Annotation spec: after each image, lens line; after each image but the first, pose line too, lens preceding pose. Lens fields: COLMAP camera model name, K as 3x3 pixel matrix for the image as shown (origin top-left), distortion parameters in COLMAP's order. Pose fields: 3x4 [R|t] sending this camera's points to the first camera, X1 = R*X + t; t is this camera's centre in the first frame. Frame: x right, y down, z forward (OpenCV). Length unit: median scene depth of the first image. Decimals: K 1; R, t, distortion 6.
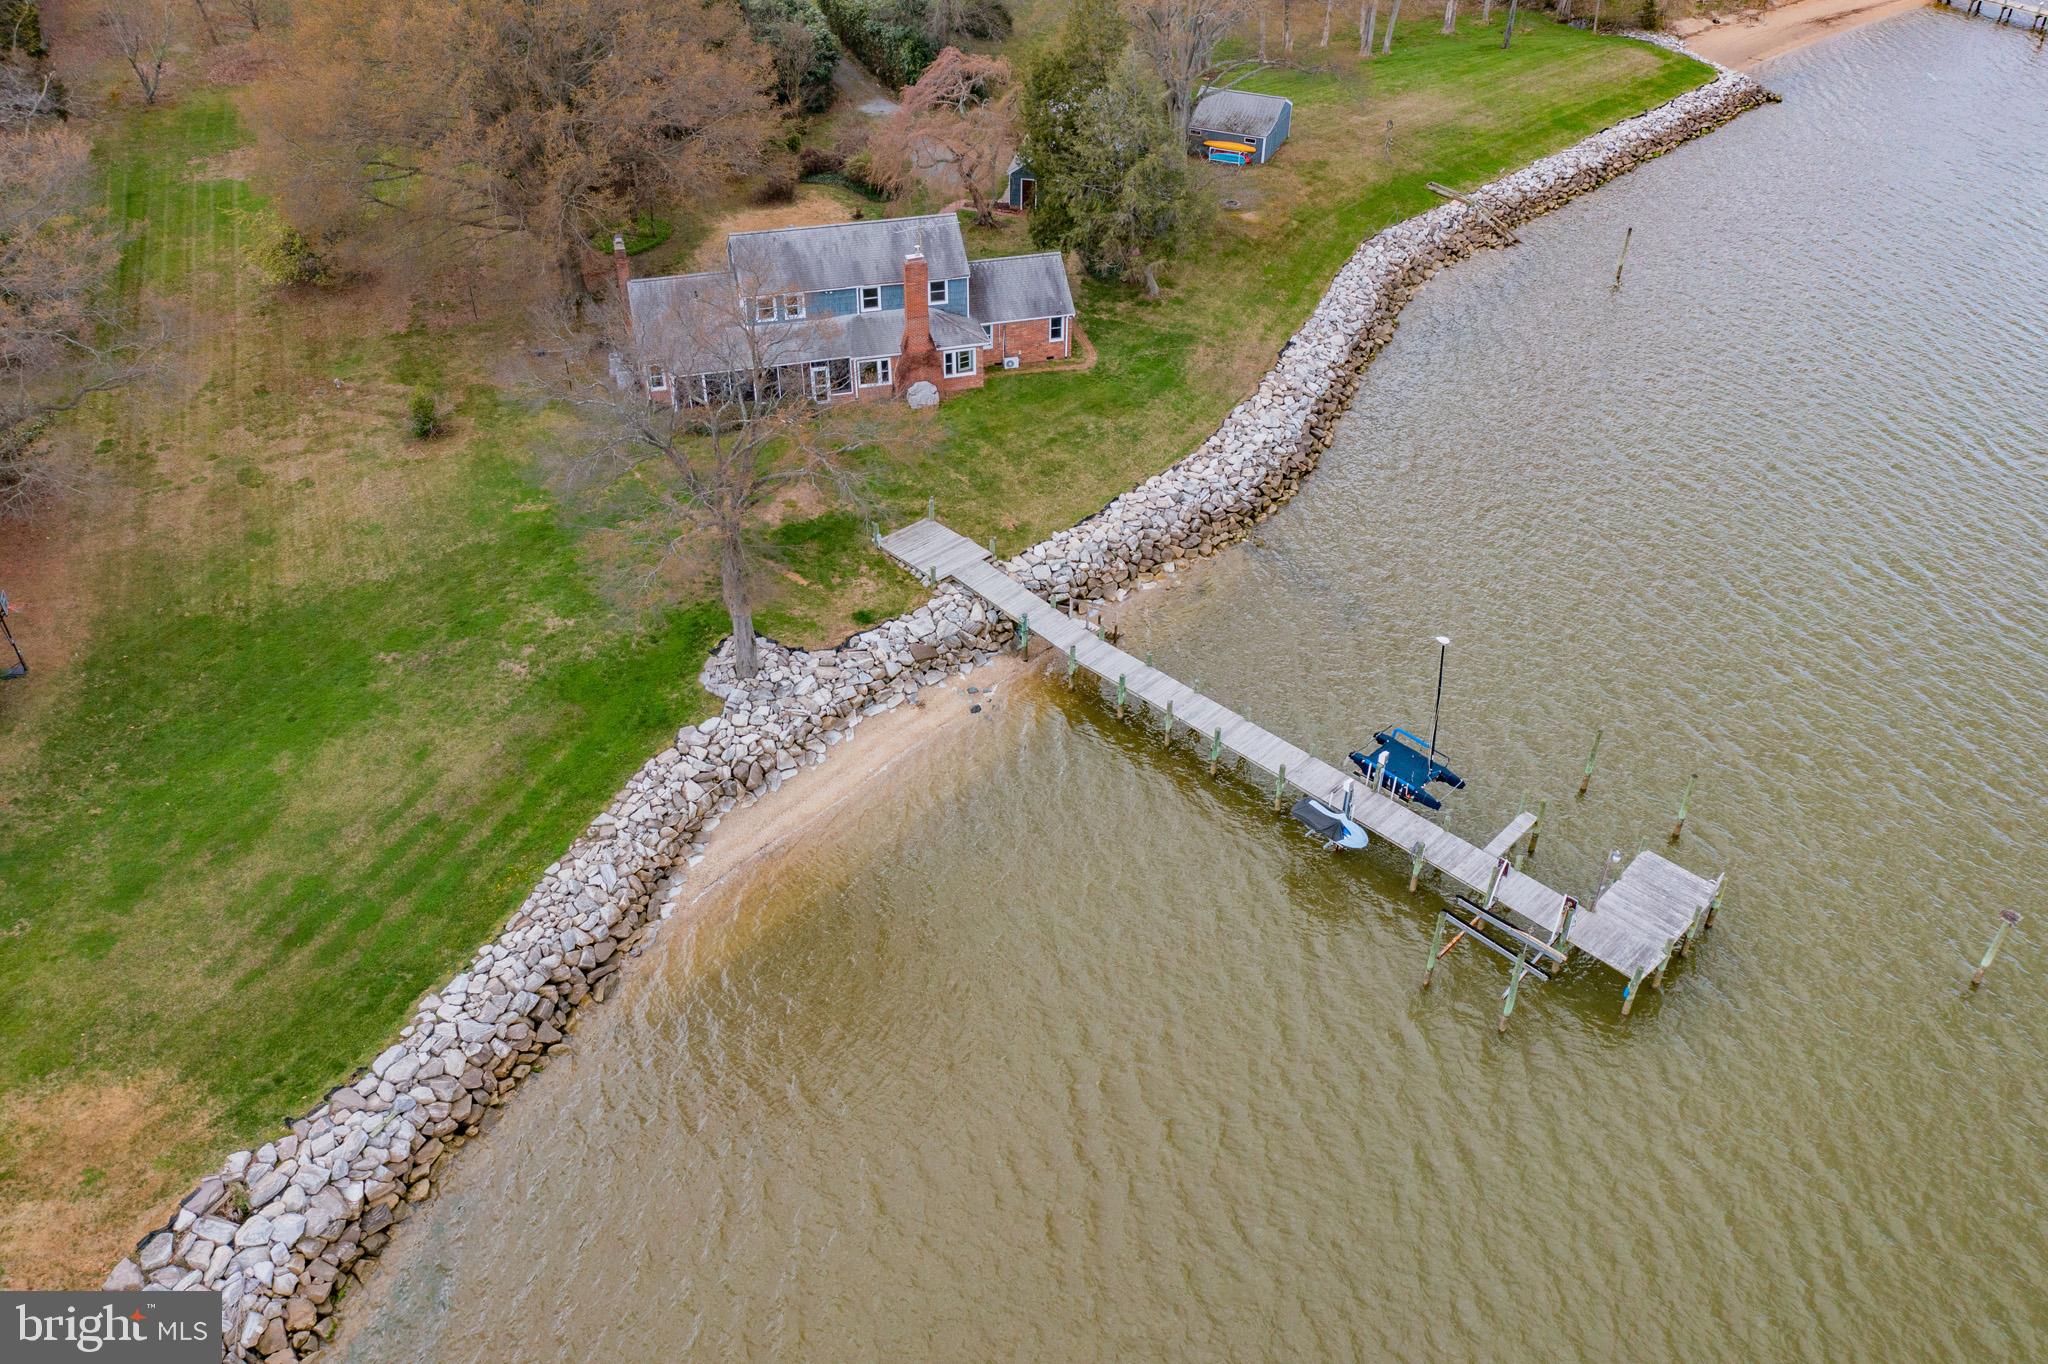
lens RADIAL K [[1641.5, 0, 1022.9], [0, 1641.5, 671.7], [0, 0, 1]] dist [-0.023981, 0.005032]
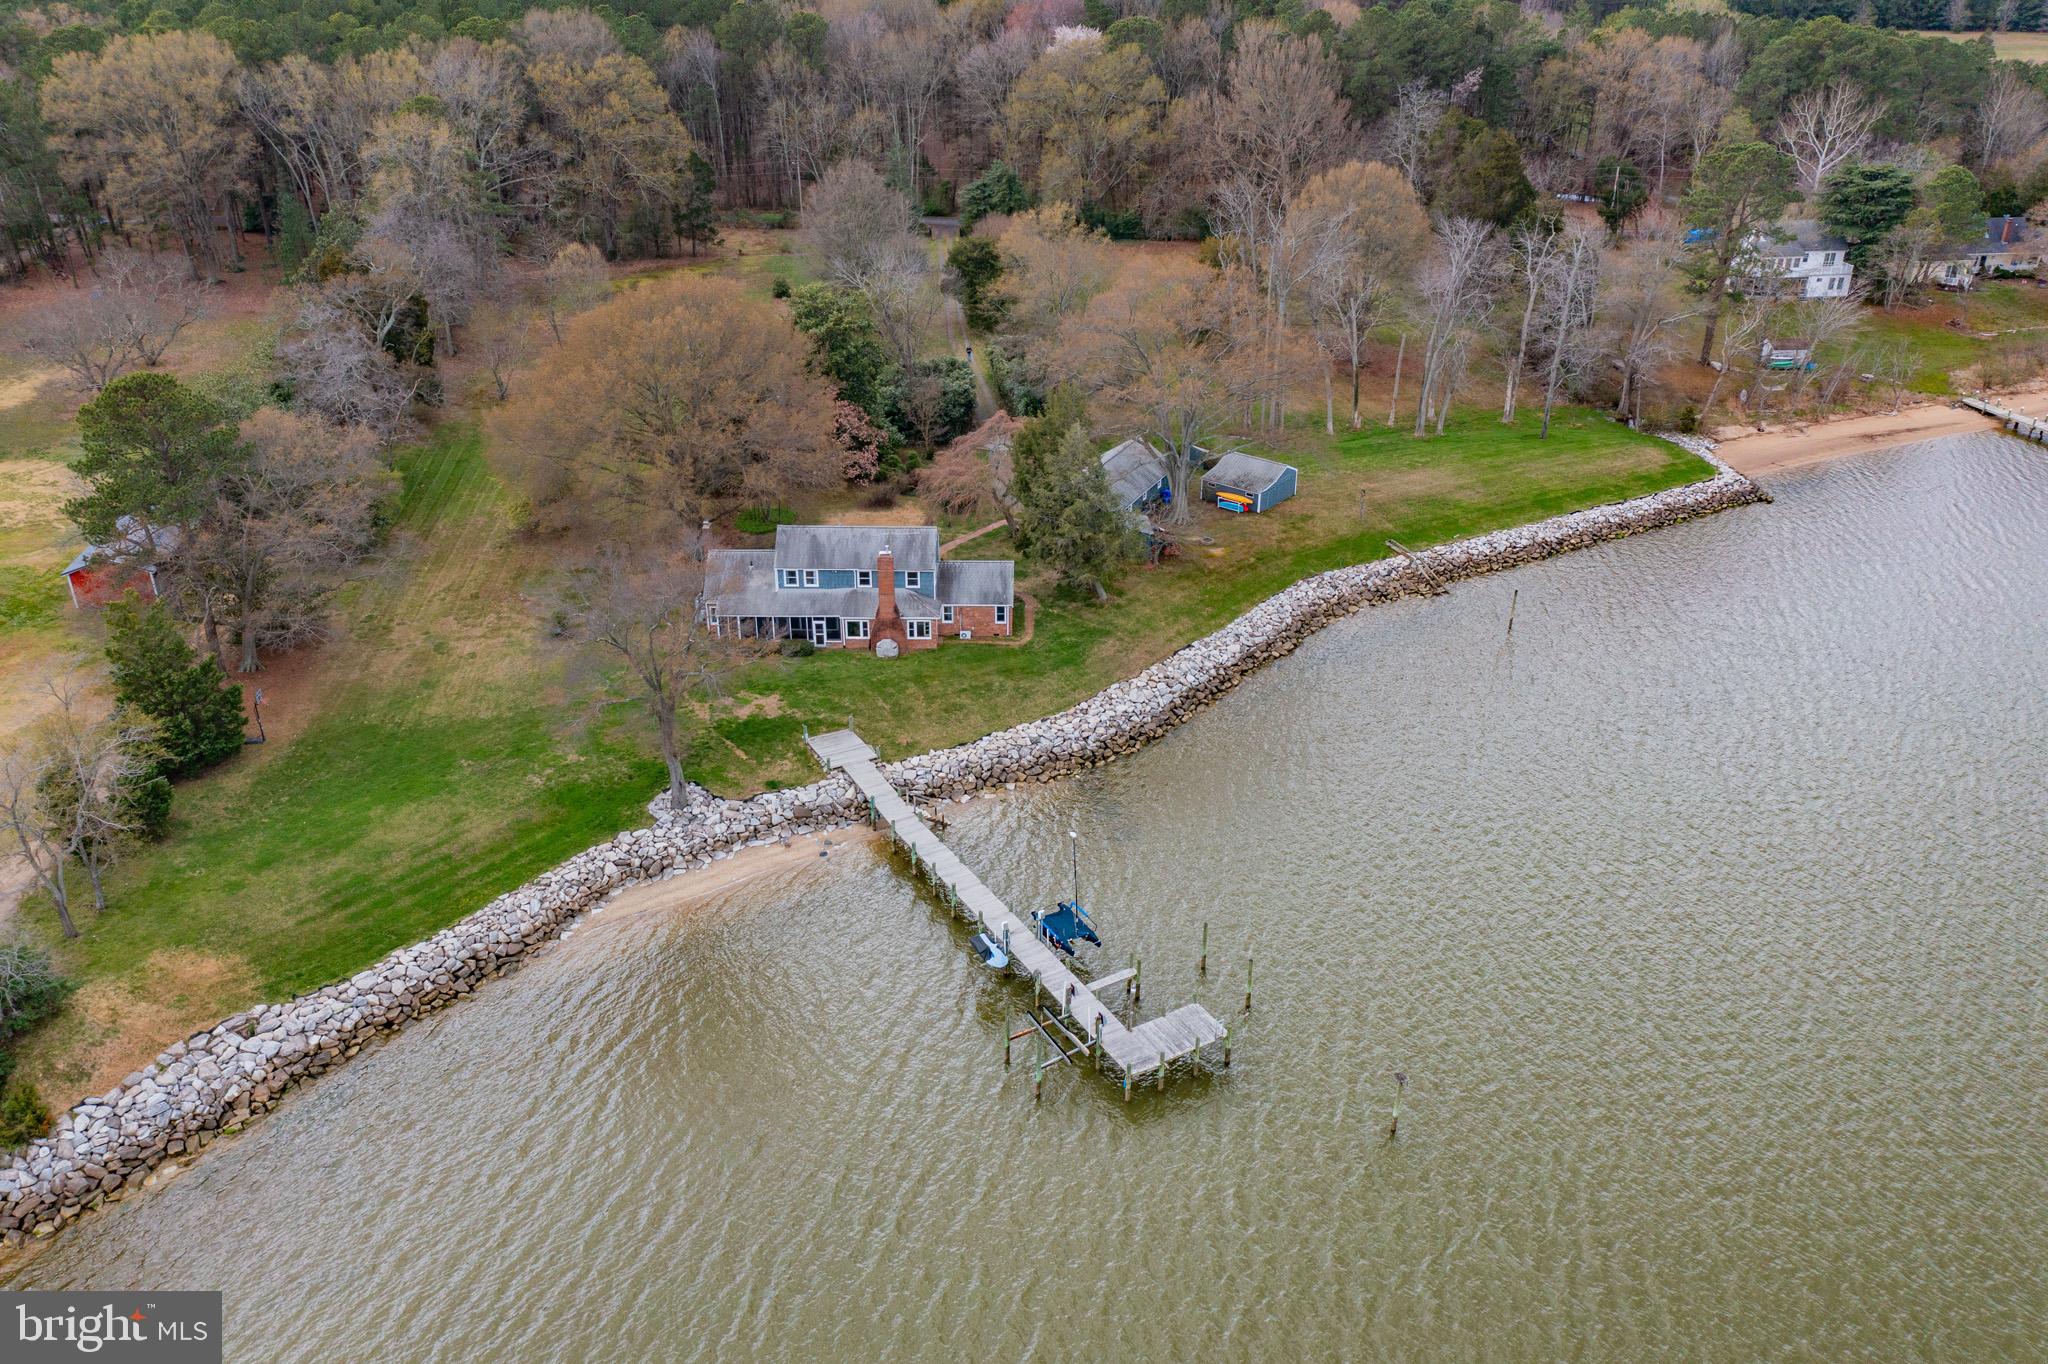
lens RADIAL K [[1641.5, 0, 1022.9], [0, 1641.5, 671.7], [0, 0, 1]] dist [-0.023981, 0.005032]
pose [[0.963936, 0.115541, -0.239747, 0.452142], [-0.156731, 0.974510, -0.160514, 0.067948], [0.215090, 0.192301, 0.957474, -0.372055]]
